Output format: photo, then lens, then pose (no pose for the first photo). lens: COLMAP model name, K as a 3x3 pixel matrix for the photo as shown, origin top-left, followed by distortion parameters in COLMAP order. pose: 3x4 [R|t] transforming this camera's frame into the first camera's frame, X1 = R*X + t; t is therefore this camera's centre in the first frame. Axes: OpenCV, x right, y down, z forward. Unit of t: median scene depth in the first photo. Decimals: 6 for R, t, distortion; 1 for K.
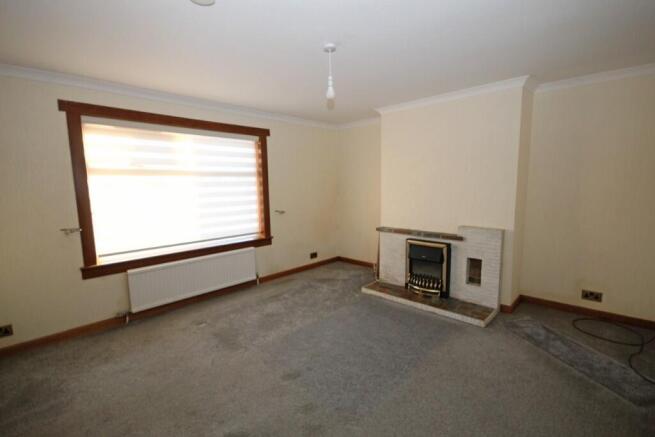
lens RADIAL K [[301.1, 0, 328.7], [0, 301.1, 219.1], [0, 0, 1]] dist [0.005570, -0.008185]
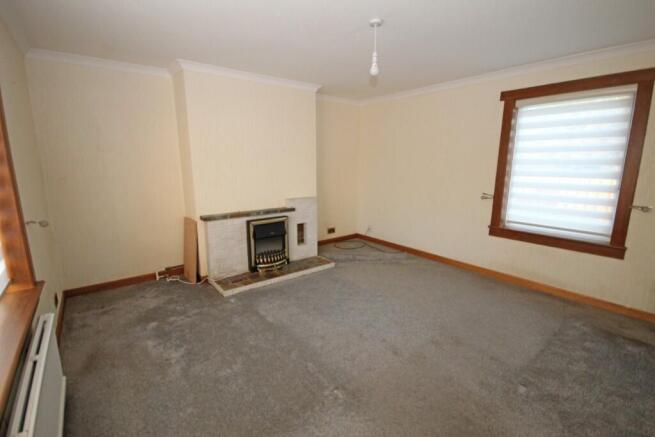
lens RADIAL K [[301.1, 0, 328.0], [0, 301.1, 218.6], [0, 0, 1]] dist [0.005570, -0.008185]
pose [[0.150612, -0.170232, 0.973826, -0.649425], [0.114183, 0.981465, 0.153908, -0.061861], [-0.981977, 0.088014, 0.167258, 0.623730]]
